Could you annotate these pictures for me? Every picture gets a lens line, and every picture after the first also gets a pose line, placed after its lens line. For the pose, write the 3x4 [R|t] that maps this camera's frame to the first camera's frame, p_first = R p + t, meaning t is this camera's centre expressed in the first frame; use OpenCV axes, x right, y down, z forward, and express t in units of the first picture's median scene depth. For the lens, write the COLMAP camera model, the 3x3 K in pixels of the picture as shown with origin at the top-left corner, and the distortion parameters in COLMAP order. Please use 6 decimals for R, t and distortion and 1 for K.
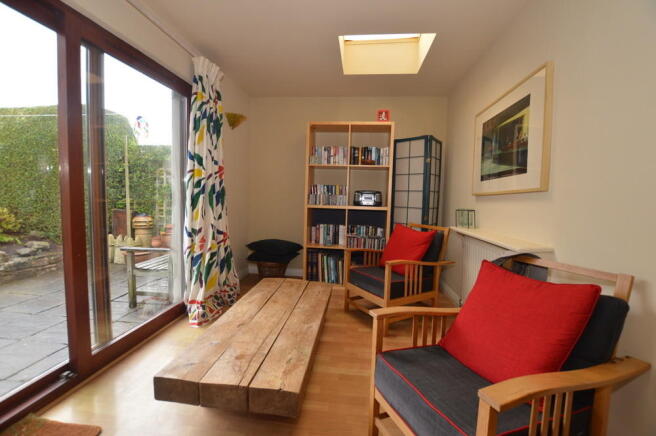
lens RADIAL K [[312.8, 0, 328.0], [0, 312.8, 218.0], [0, 0, 1]] dist [0.000541, 0.000121]
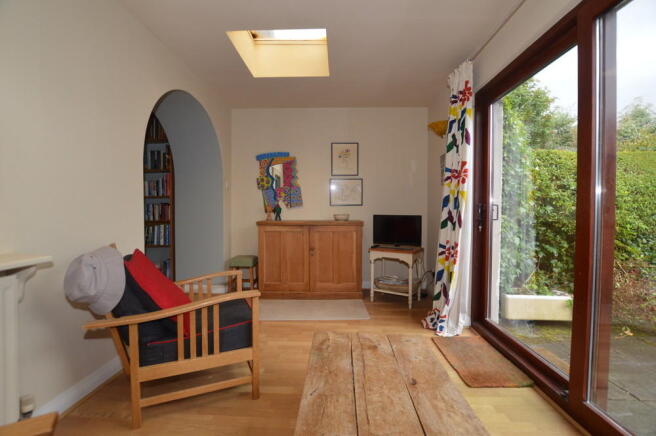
lens RADIAL K [[312.8, 0, 328.0], [0, 312.8, 218.0], [0, 0, 1]] dist [0.000541, 0.000121]
pose [[-0.997707, -0.019971, -0.064667, -0.037614], [-0.026122, 0.995065, 0.095723, -0.096440], [0.062437, 0.097193, -0.993305, 1.814014]]
